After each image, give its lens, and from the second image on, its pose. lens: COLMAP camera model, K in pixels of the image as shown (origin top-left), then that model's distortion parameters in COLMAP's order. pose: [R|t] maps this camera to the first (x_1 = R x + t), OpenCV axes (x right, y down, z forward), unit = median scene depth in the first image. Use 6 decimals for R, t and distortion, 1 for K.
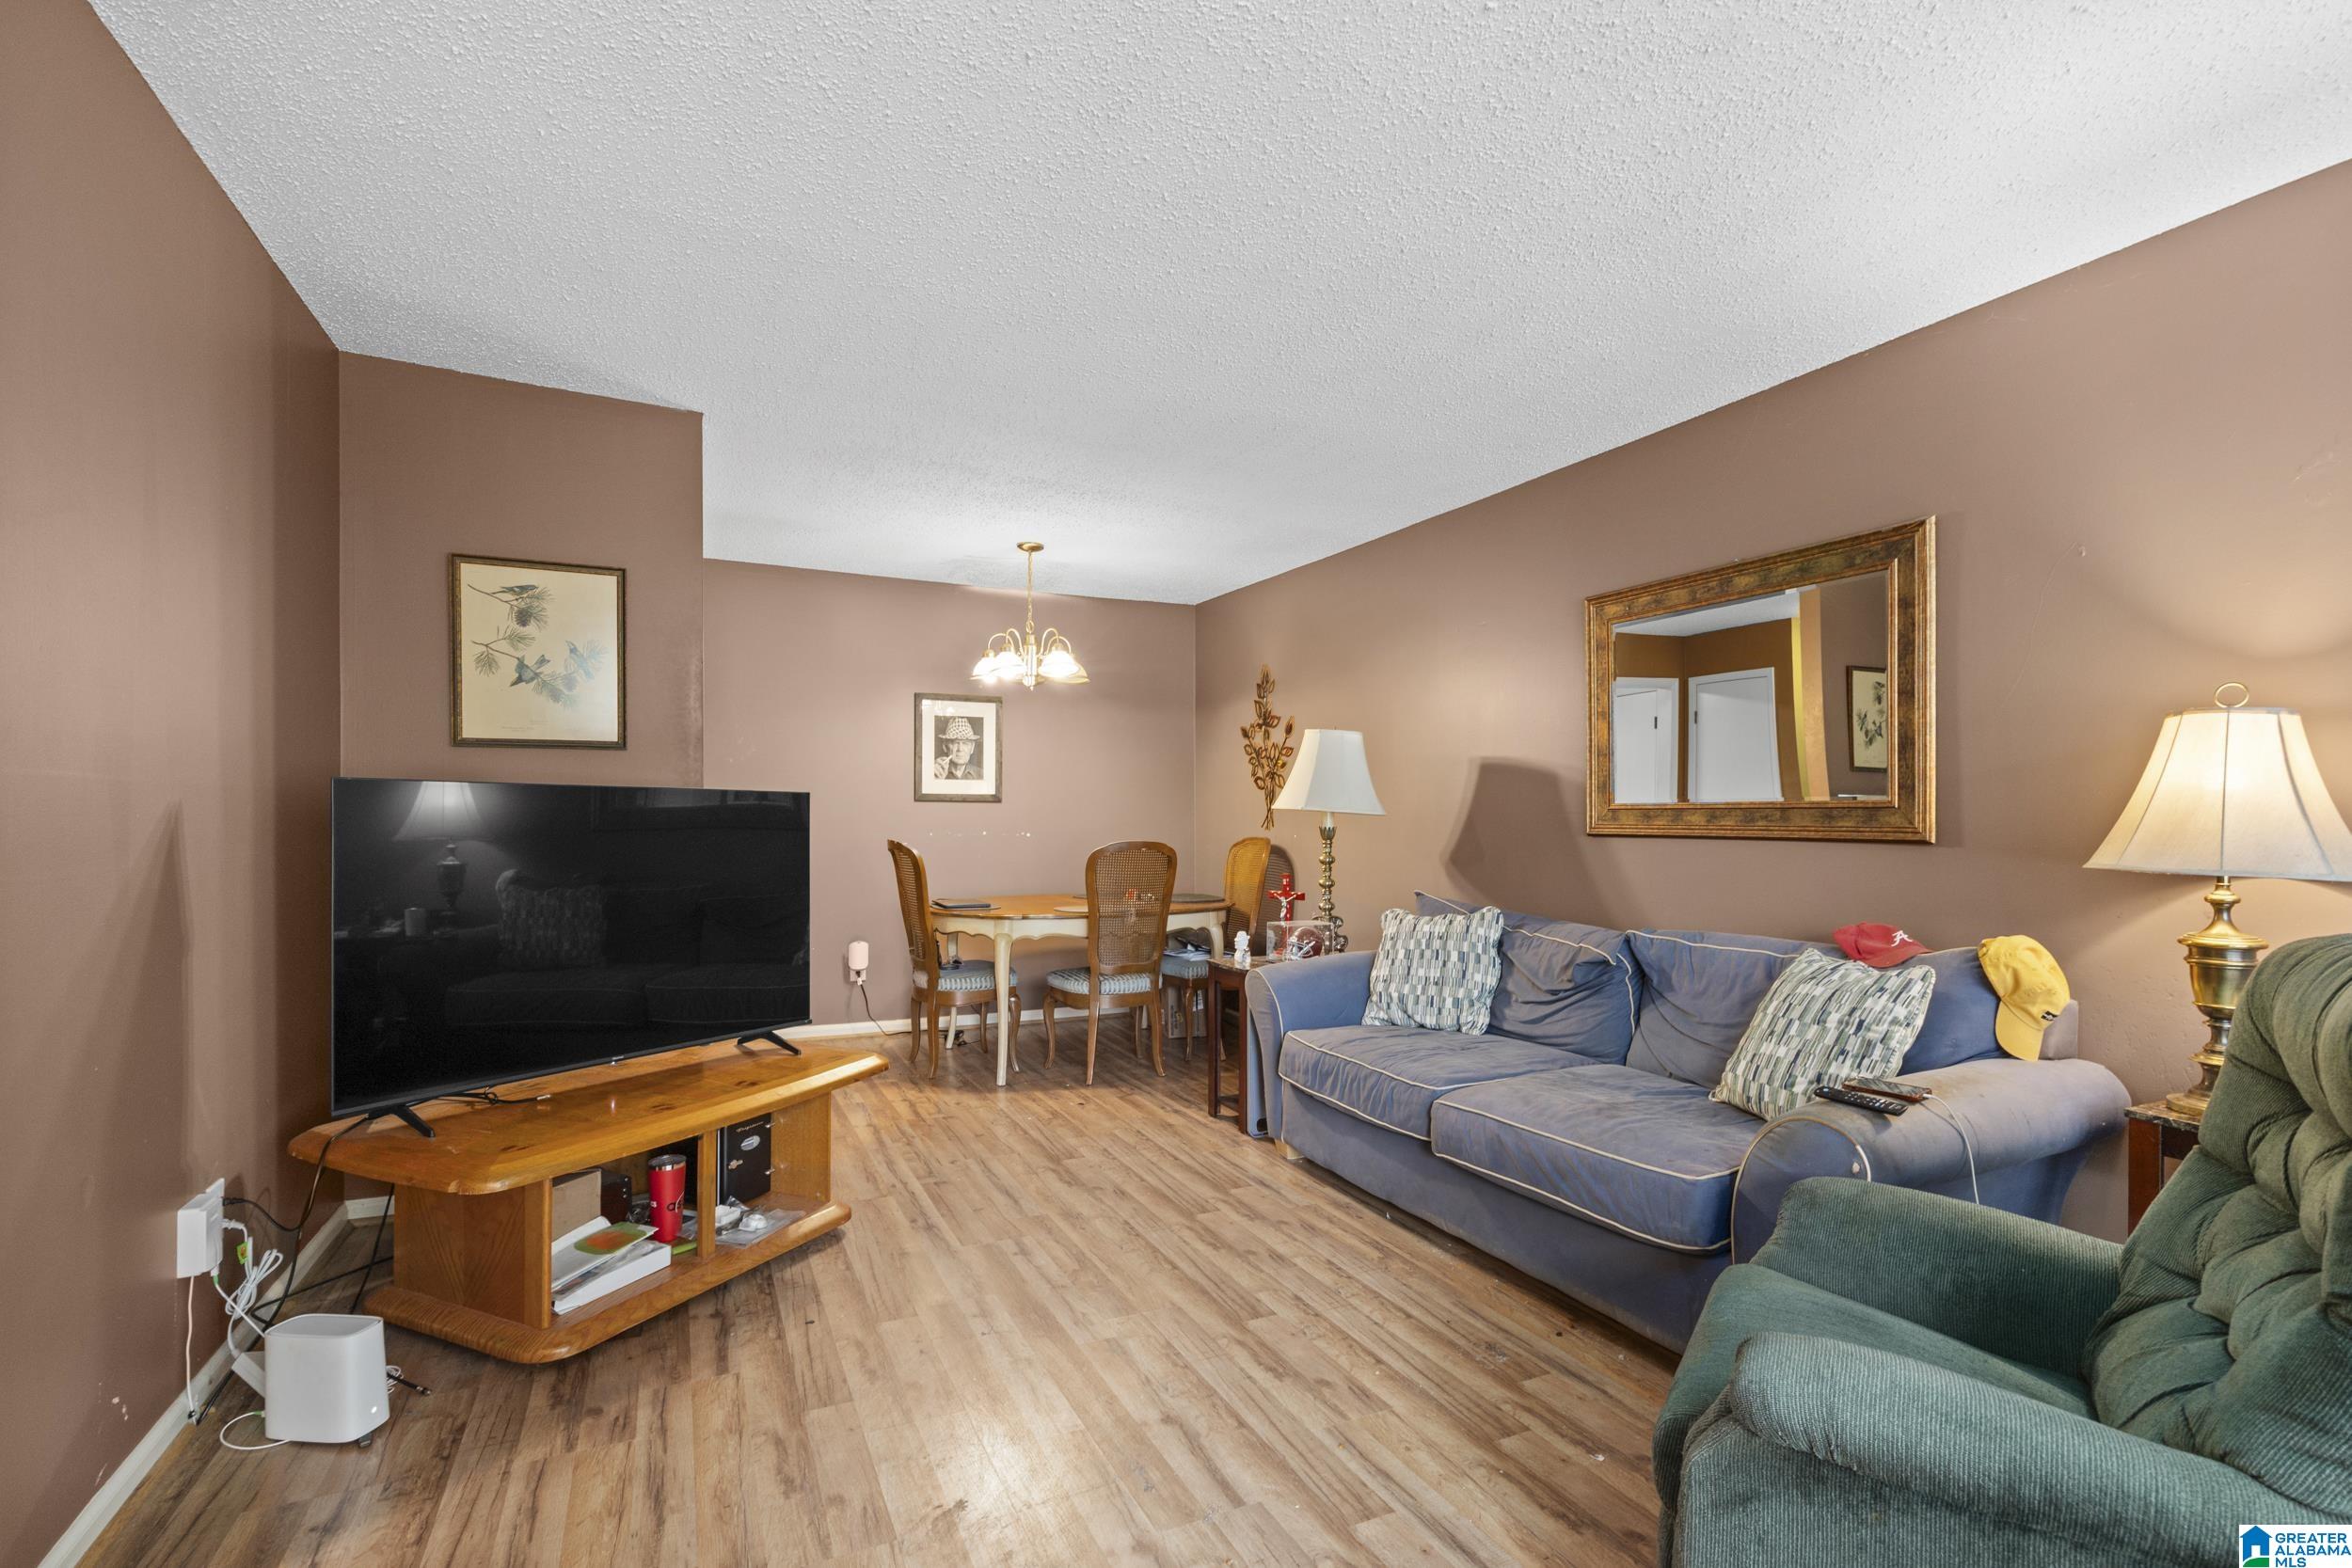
lens RADIAL K [[1099.9, 0, 1174.4], [0, 1099.9, 802.7], [0, 0, 1]] dist [0.001087, 0.000072]
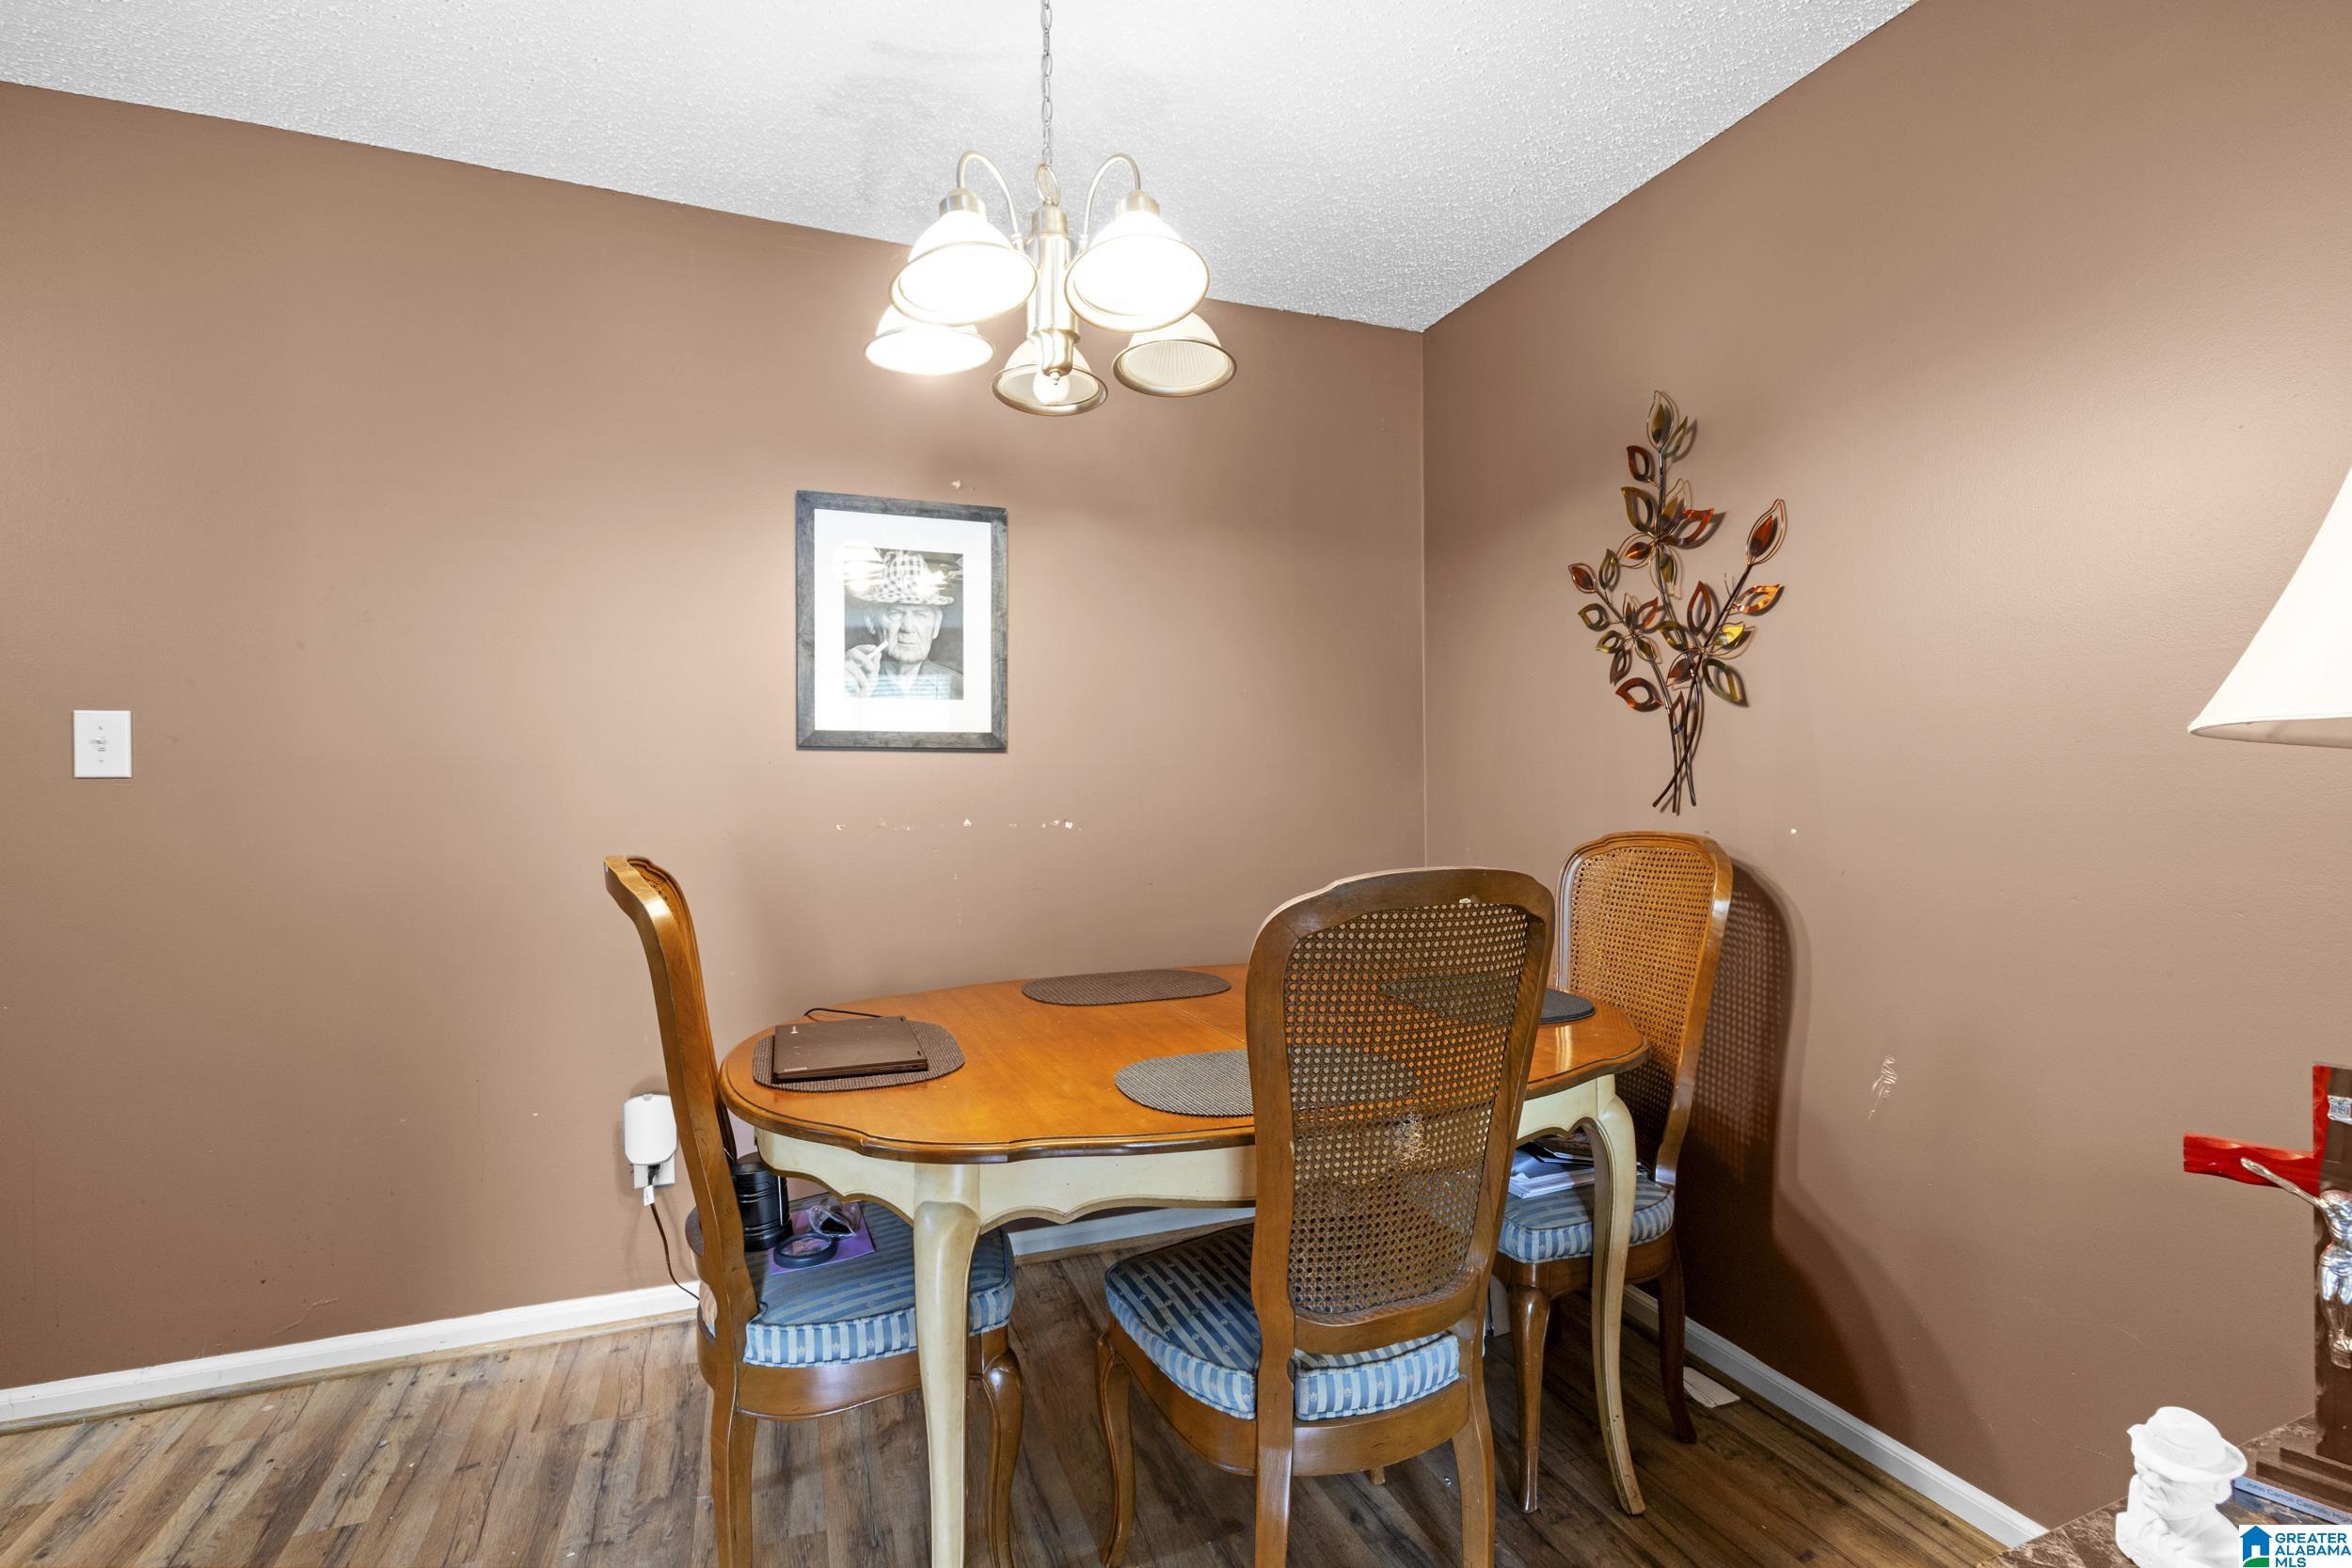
lens RADIAL K [[1099.9, 0, 1176.7], [0, 1099.9, 784.0], [0, 0, 1]] dist [0.001087, 0.000072]
pose [[0.997530, -0.007682, -0.069825, -0.062563], [0.008446, 0.999908, 0.010656, 0.008858], [0.069736, -0.011220, 0.997502, 0.591543]]
